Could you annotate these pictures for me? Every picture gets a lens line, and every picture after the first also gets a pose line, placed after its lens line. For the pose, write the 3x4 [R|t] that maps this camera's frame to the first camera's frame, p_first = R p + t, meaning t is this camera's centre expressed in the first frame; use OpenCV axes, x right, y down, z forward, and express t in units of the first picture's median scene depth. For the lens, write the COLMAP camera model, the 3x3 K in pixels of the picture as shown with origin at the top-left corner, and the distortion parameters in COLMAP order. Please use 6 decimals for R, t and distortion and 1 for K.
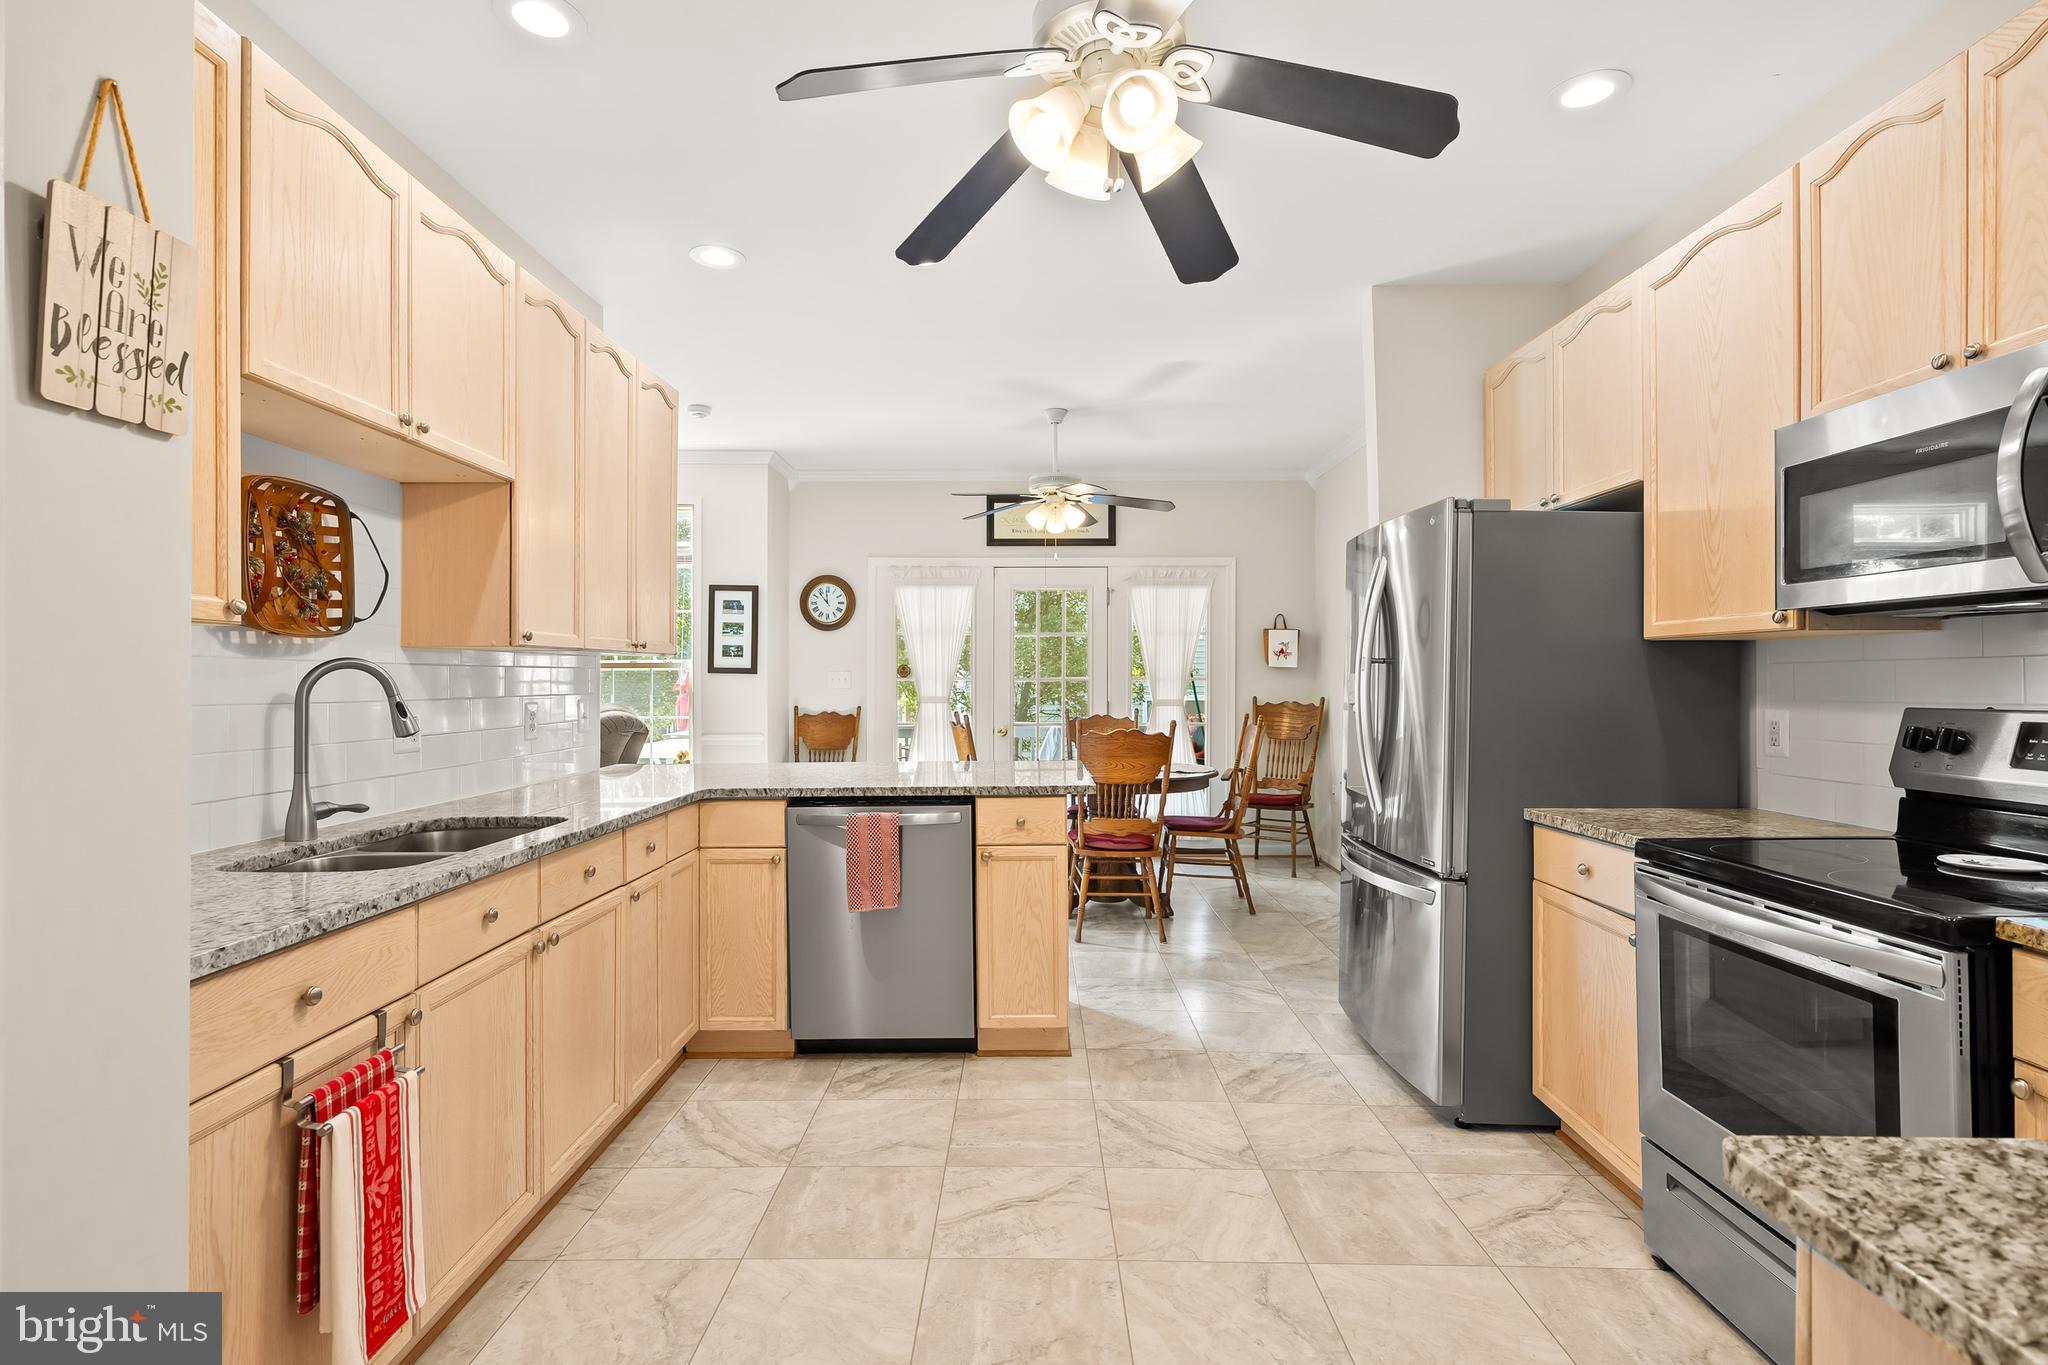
lens RADIAL K [[987.1, 0, 1019.5], [0, 987.1, 675.2], [0, 0, 1]] dist [-0.002437, 0.001360]
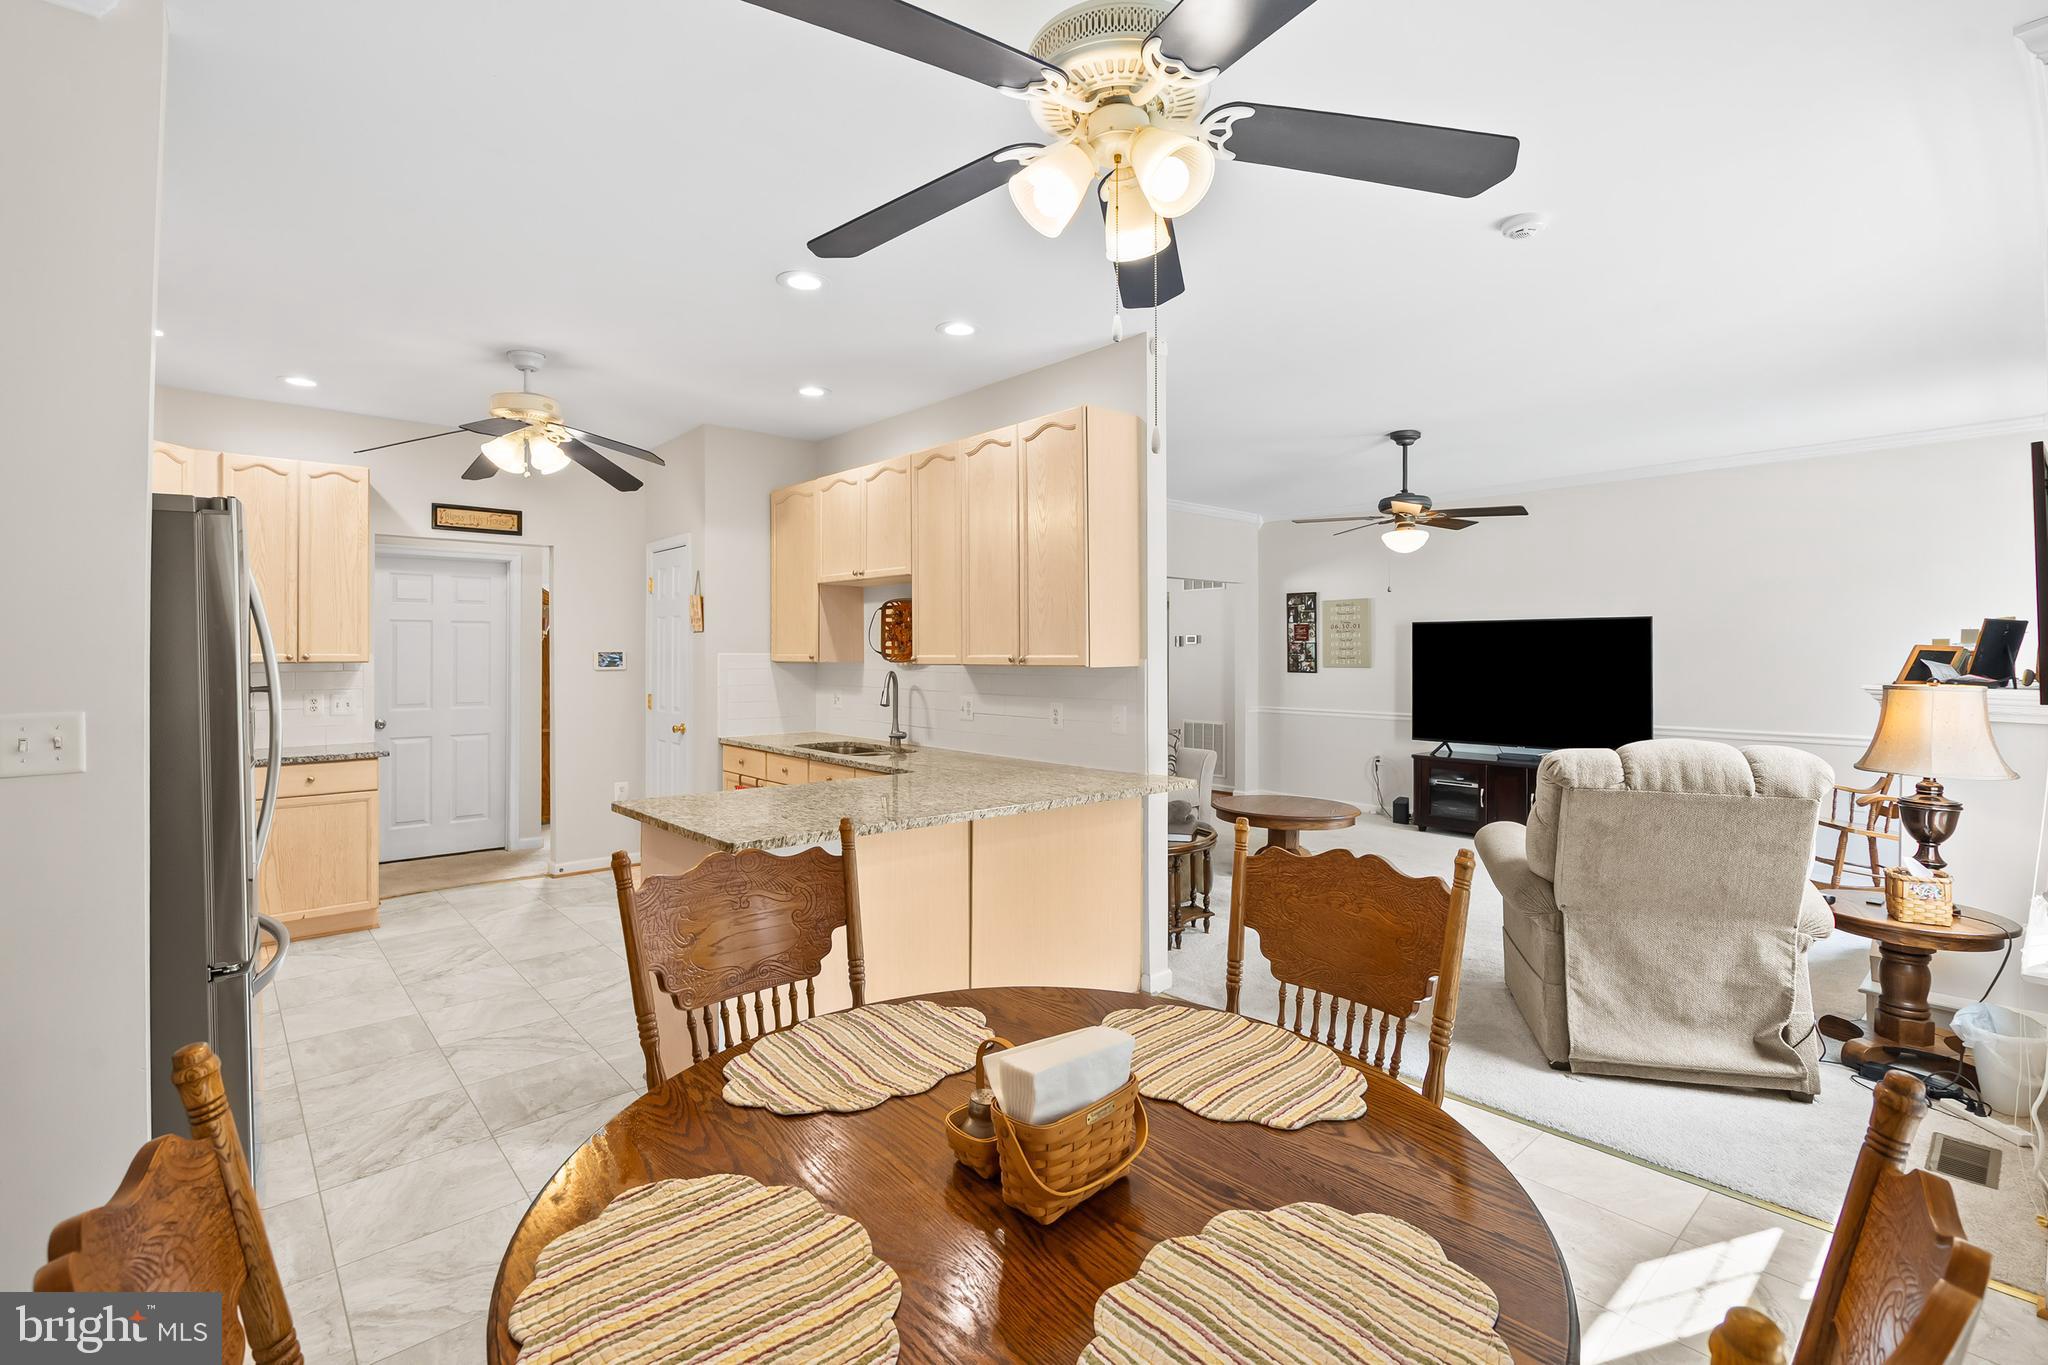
lens RADIAL K [[932.1, 0, 1022.5], [0, 932.1, 646.6], [0, 0, 1]] dist [-0.001056, 0.000577]
pose [[-0.742780, -0.000139, -0.669536, 0.406022], [0.005815, 0.999961, -0.006659, -0.041683], [0.669510, -0.008840, -0.742750, 1.998442]]
